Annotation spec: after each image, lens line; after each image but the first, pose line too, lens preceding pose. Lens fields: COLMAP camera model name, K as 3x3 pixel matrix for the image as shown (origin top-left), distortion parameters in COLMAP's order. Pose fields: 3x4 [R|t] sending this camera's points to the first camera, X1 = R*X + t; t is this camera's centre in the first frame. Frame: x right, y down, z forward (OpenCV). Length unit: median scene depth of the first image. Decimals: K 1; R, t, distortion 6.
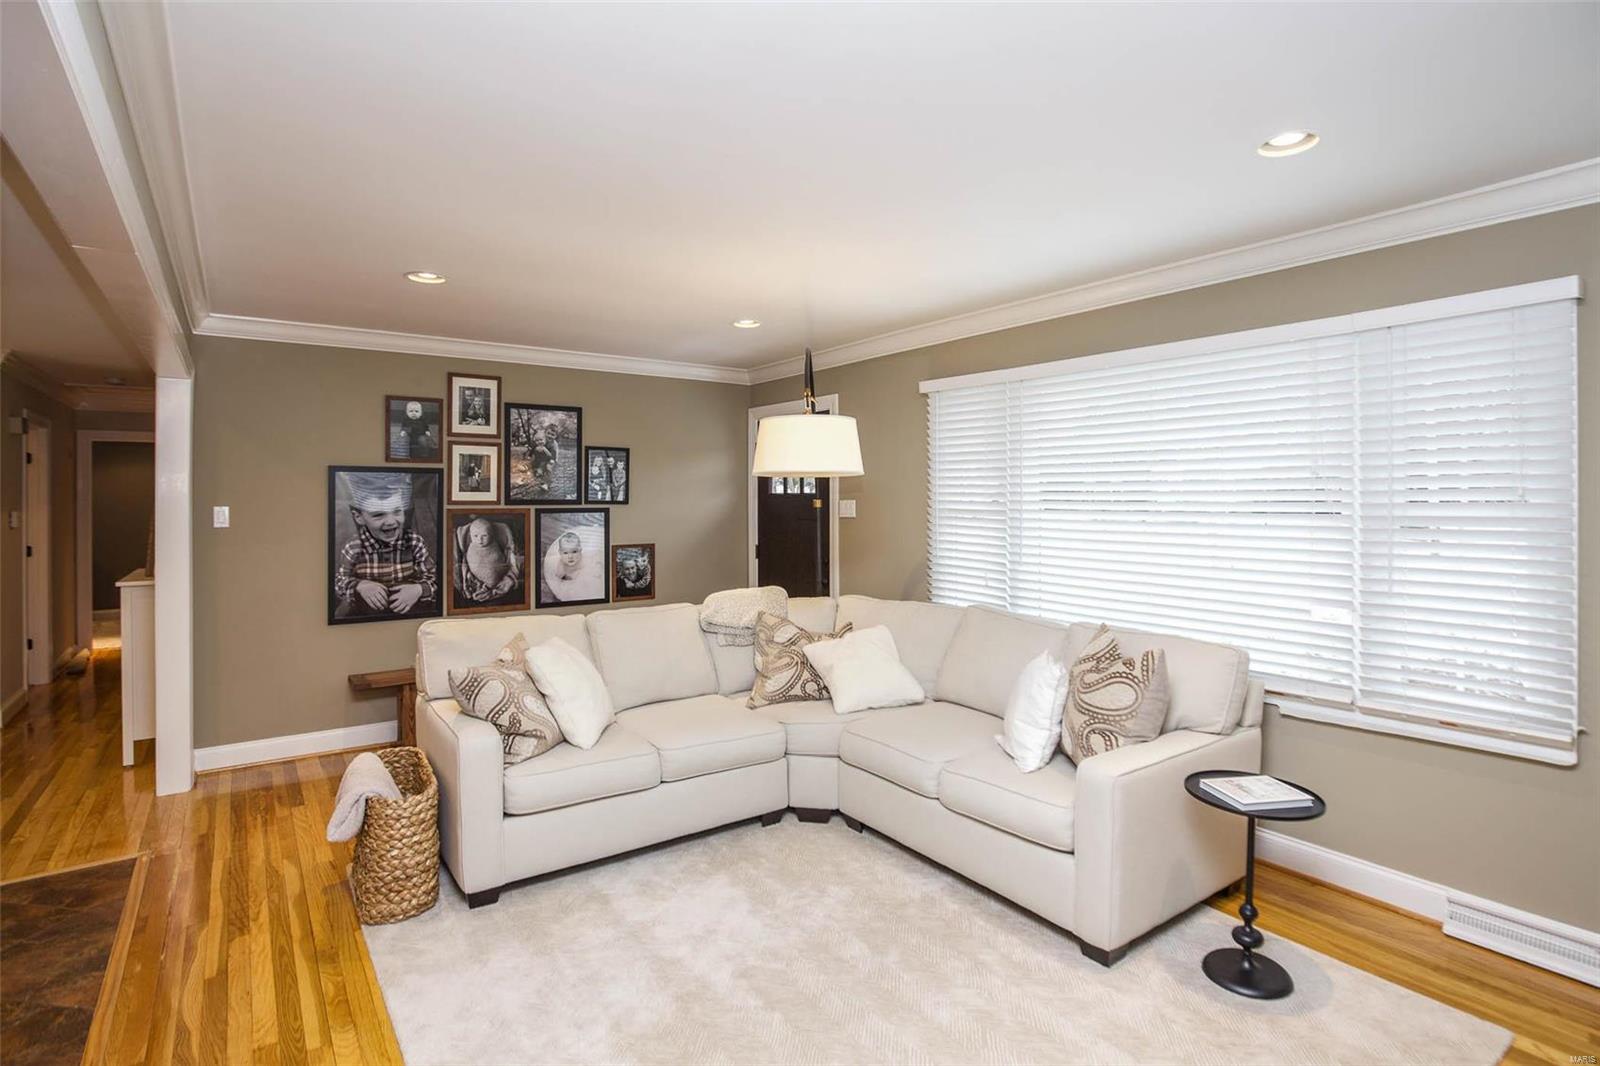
lens RADIAL K [[796.3, 0, 781.3], [0, 796.3, 500.4], [0, 0, 1]] dist [-0.003328, 0.001090]
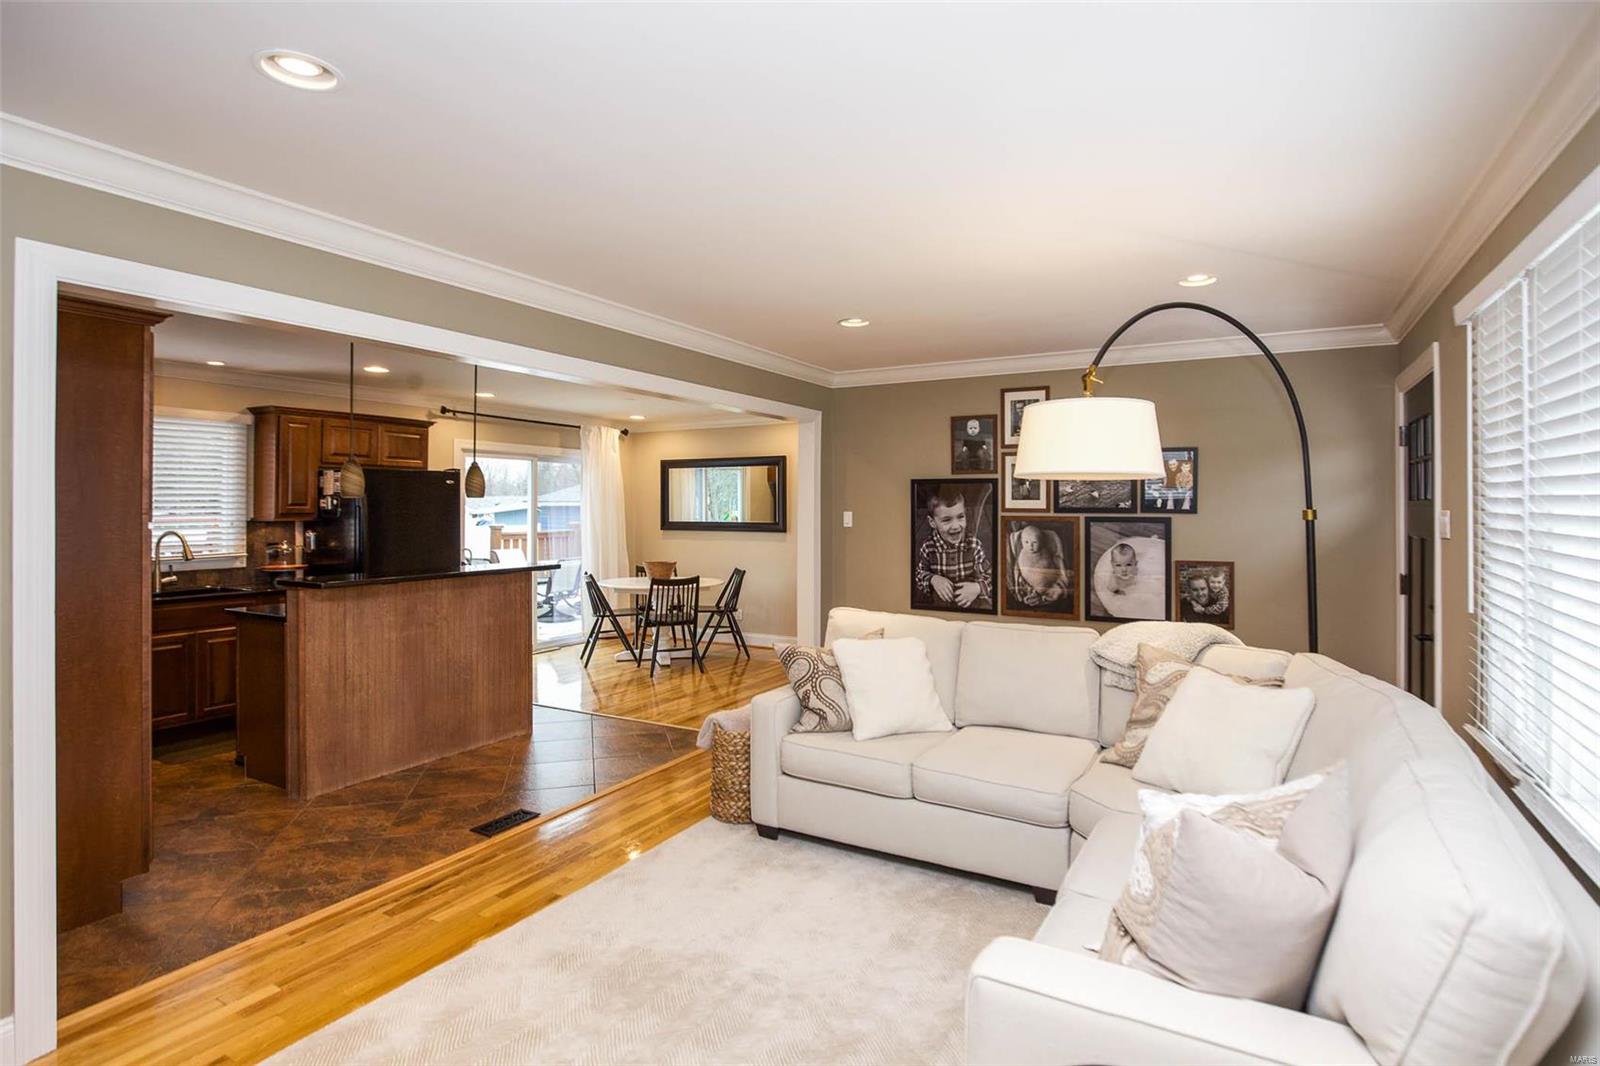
lens RADIAL K [[796.3, 0, 826.9], [0, 796.3, 505.5], [0, 0, 1]] dist [-0.003328, 0.001090]
pose [[0.448385, 0.000128, -0.893840, 0.433710], [-0.004295, 0.999989, -0.002012, -0.000143], [0.893830, 0.004741, 0.448381, 0.302124]]
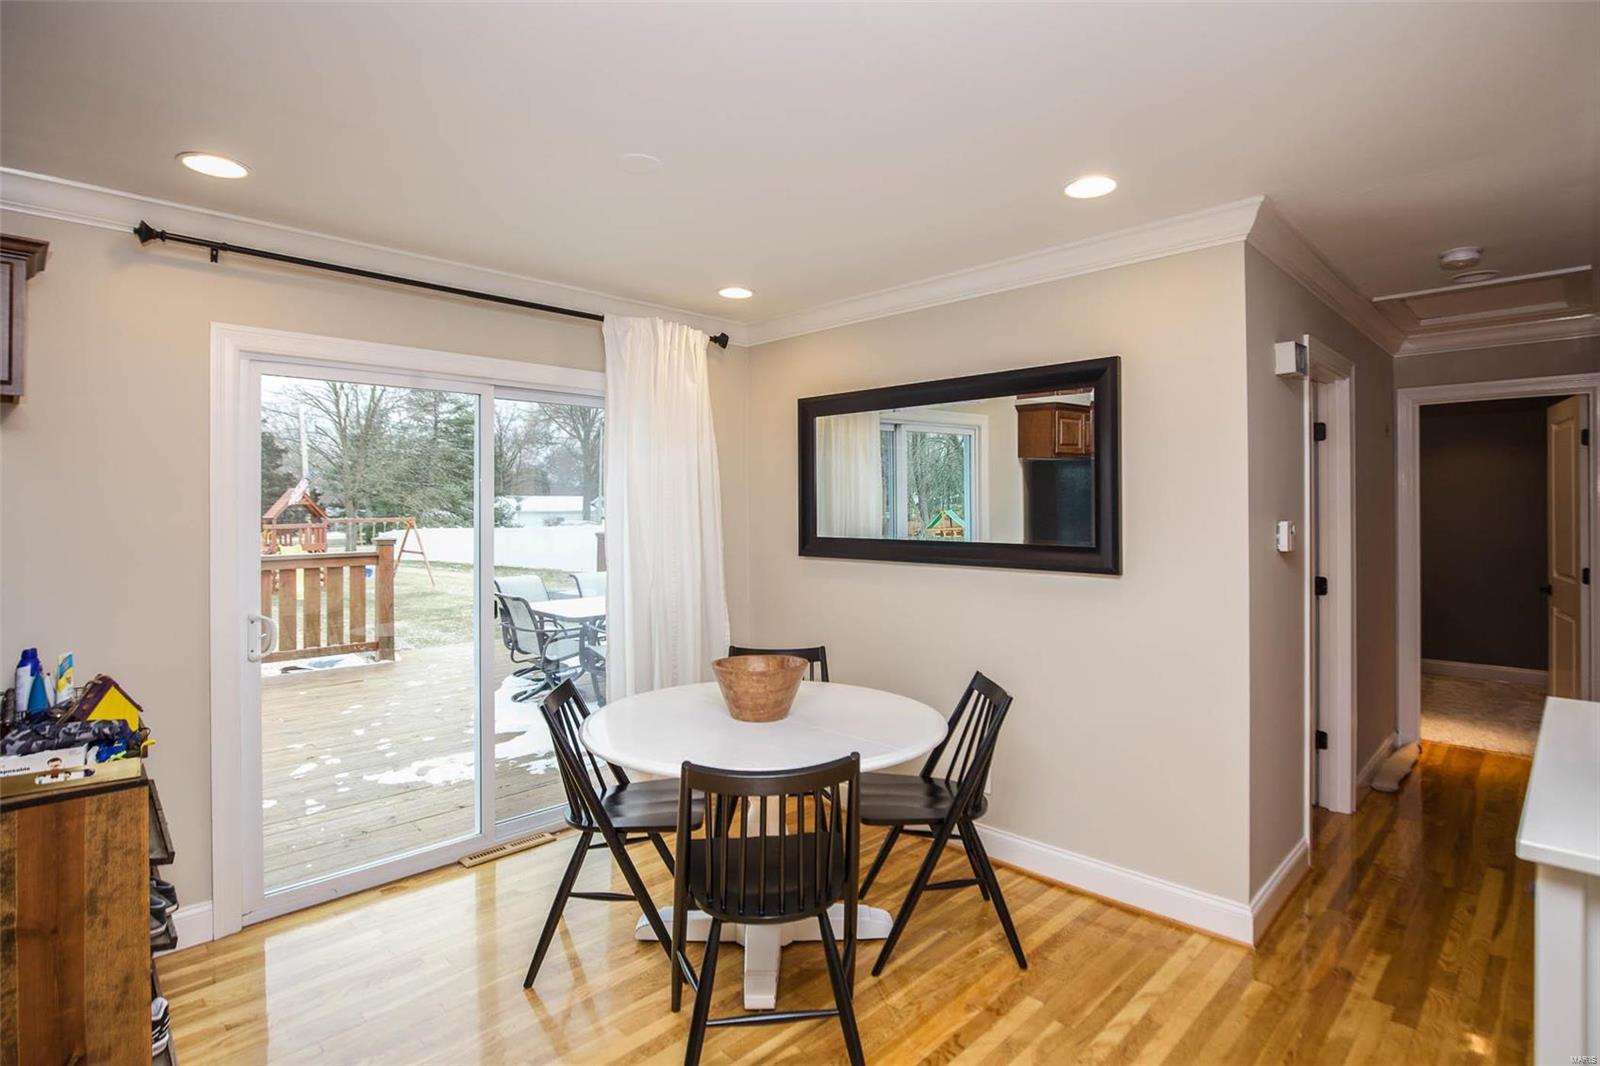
lens RADIAL K [[796.3, 0, 834.4], [0, 796.3, 512.6], [0, 0, 1]] dist [-0.003328, 0.001090]
pose [[0.220106, -0.000276, -0.975476, -0.549711], [-0.001652, 0.999998, -0.000656, 0.010524], [0.975475, 0.001755, 0.220105, 0.633273]]
